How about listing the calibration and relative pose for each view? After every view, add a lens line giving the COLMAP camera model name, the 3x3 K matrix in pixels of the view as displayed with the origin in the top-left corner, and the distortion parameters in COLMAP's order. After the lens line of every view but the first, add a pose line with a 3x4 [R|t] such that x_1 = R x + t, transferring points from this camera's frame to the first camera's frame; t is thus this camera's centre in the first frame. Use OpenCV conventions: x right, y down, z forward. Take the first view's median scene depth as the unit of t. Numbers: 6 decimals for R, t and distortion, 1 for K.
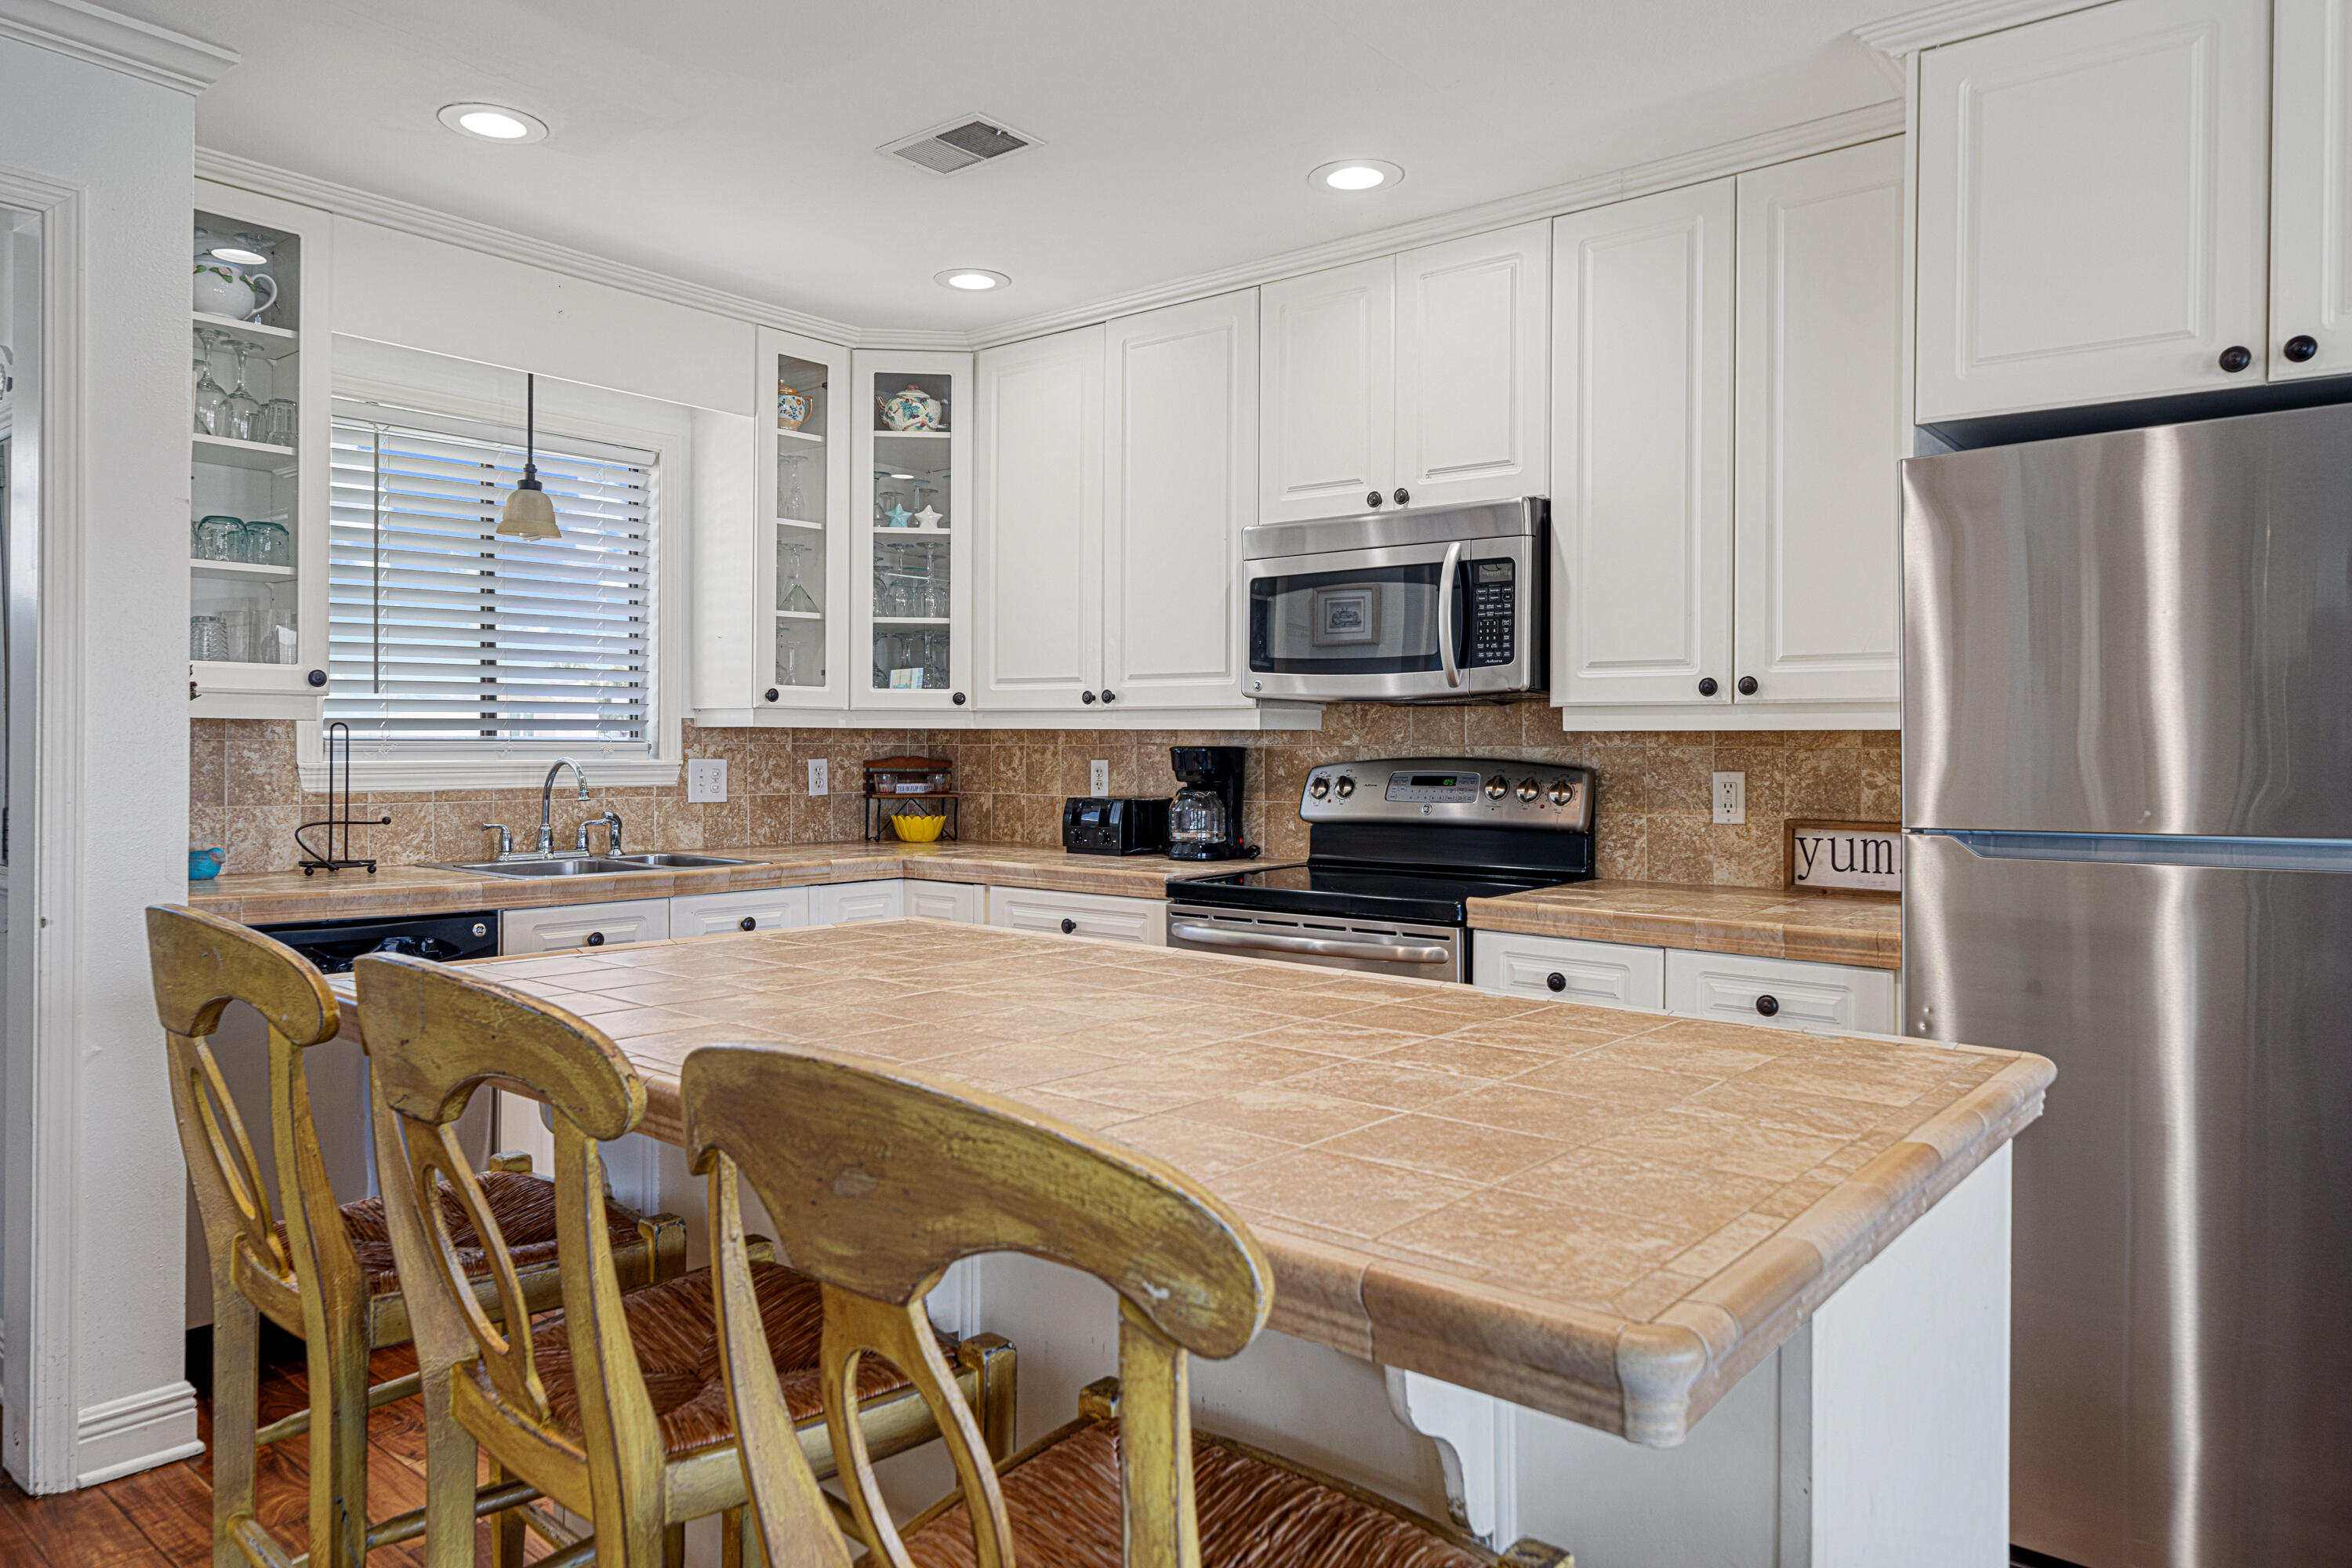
lens RADIAL K [[1521.7, 0, 1175.0], [0, 1521.7, 752.6], [0, 0, 1]] dist [0.000807, 0.000281]
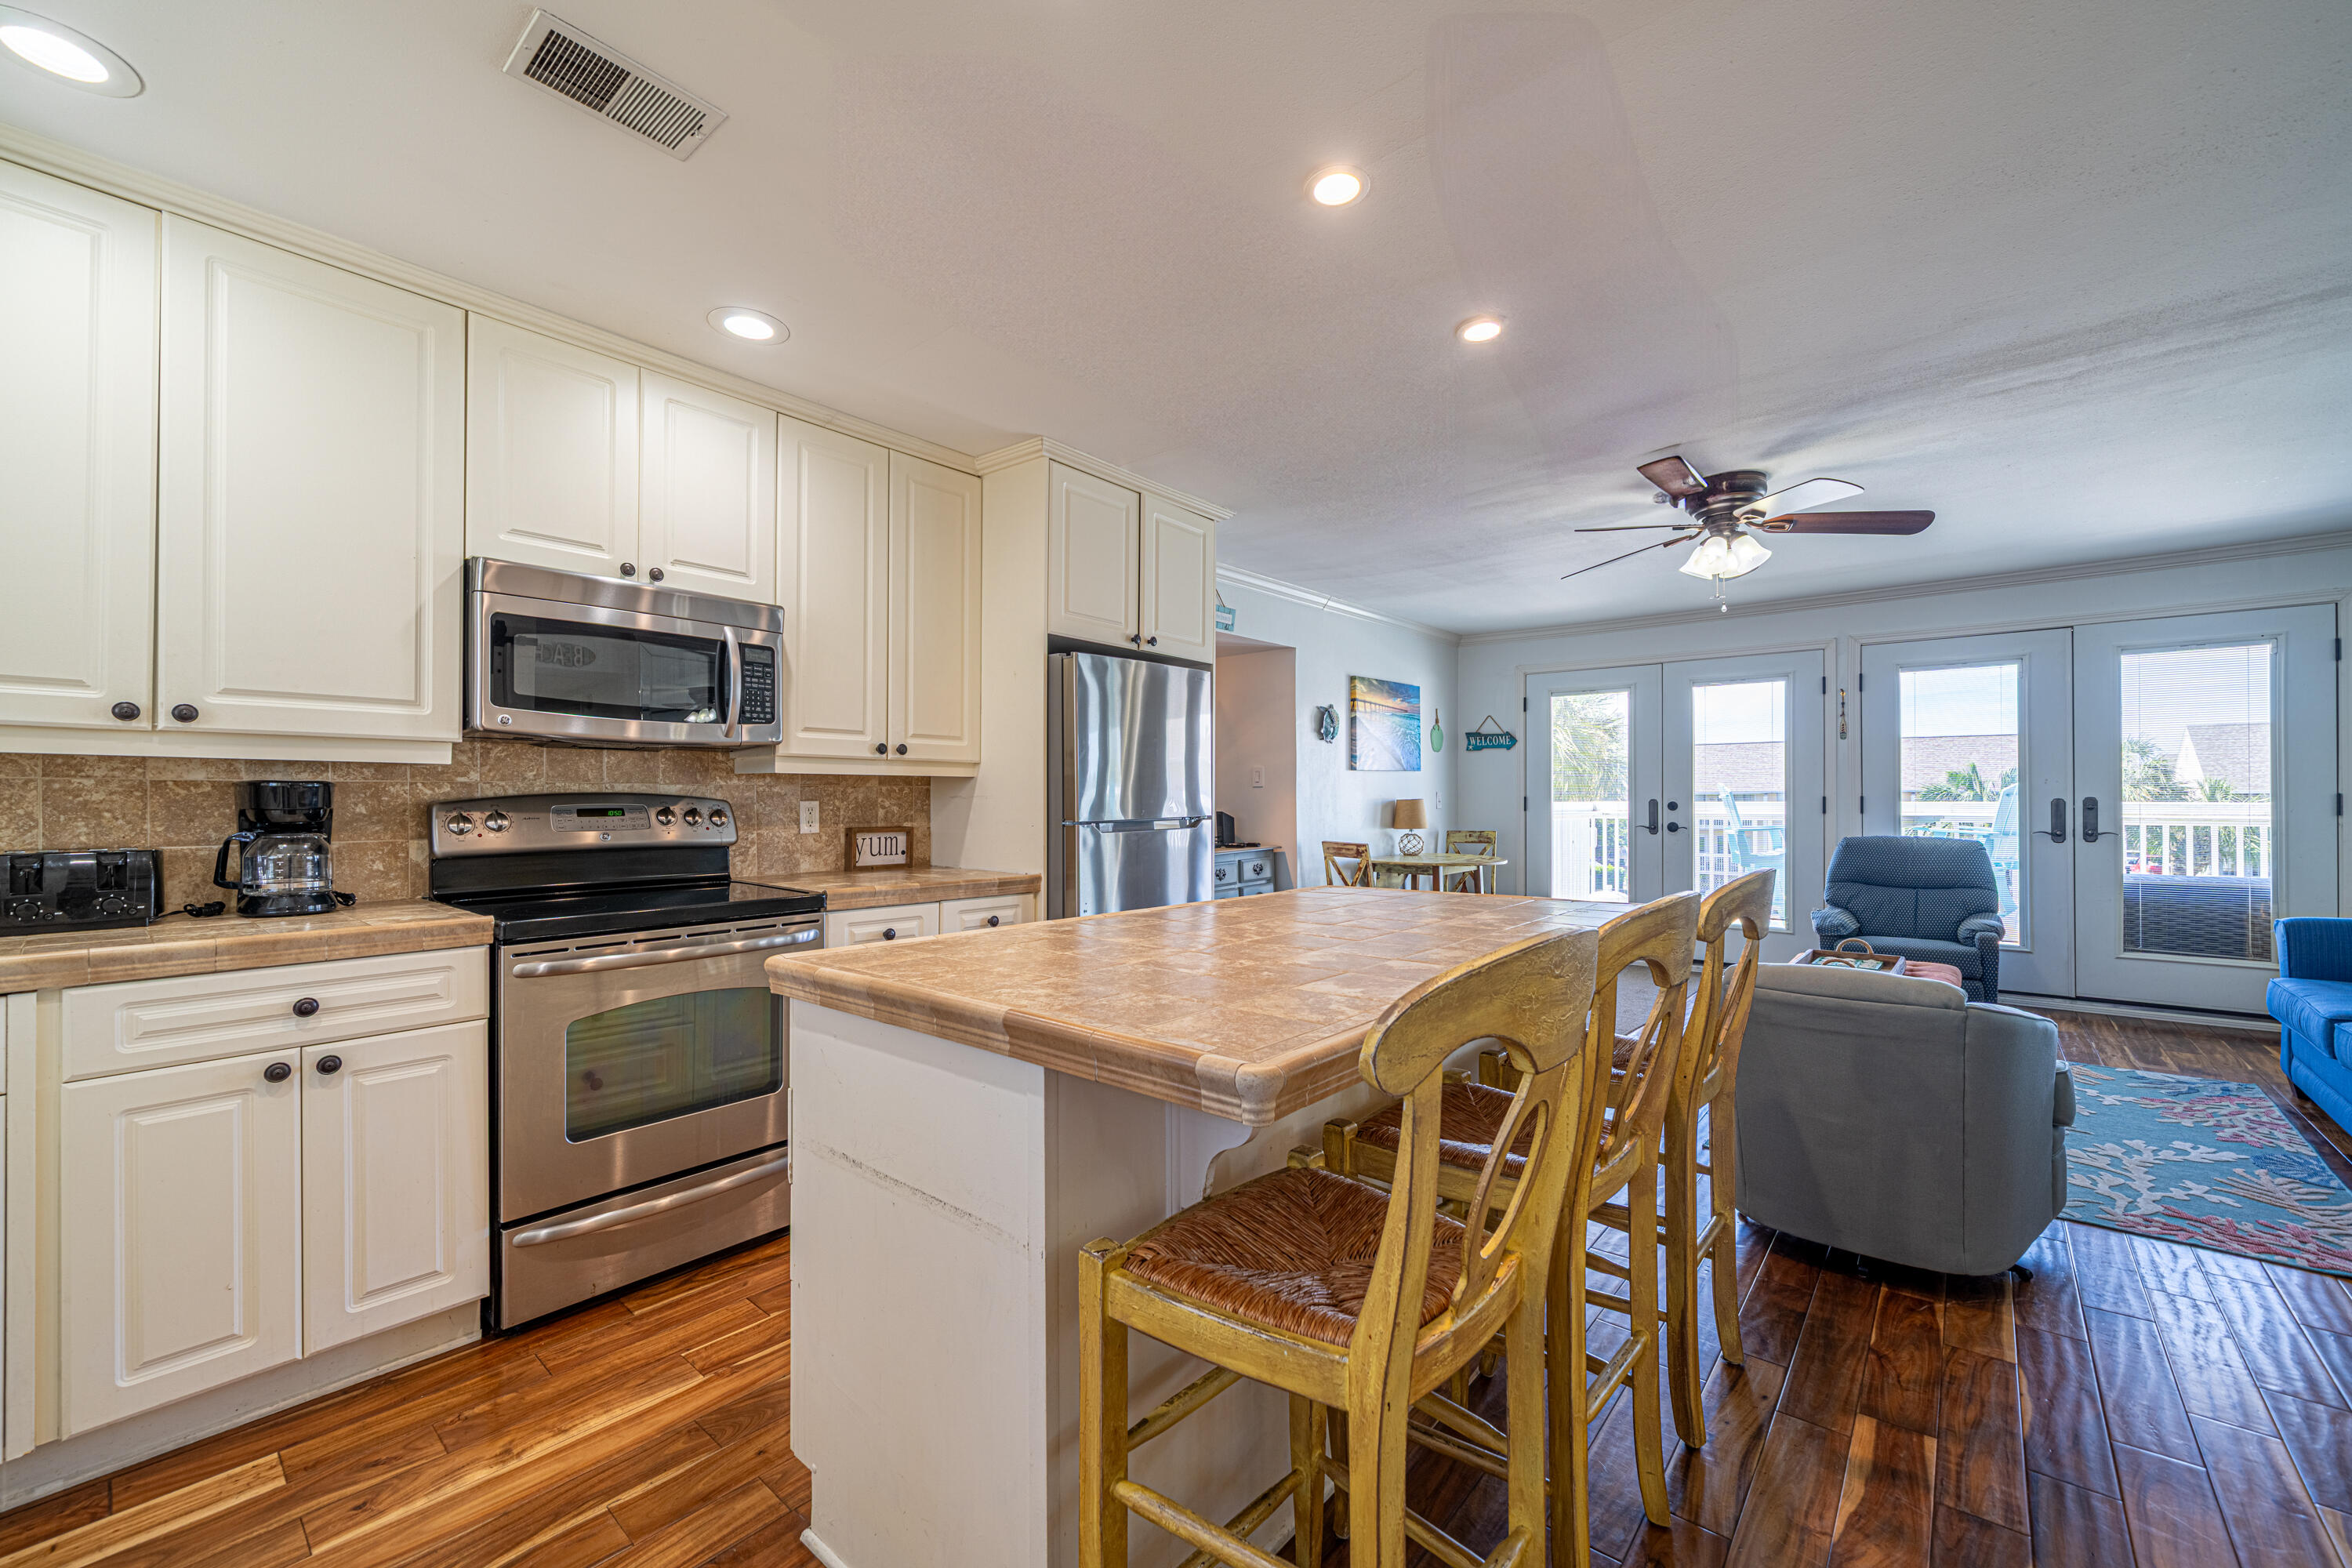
lens RADIAL K [[919.9, 0, 1170.7], [0, 919.9, 790.2], [0, 0, 1]] dist [0.011058, -0.000002]
pose [[0.022165, 0.003295, 0.999749, -0.587646], [0.004805, 0.999983, -0.003403, 0.006490], [-0.999743, 0.004879, 0.022149, 0.595378]]
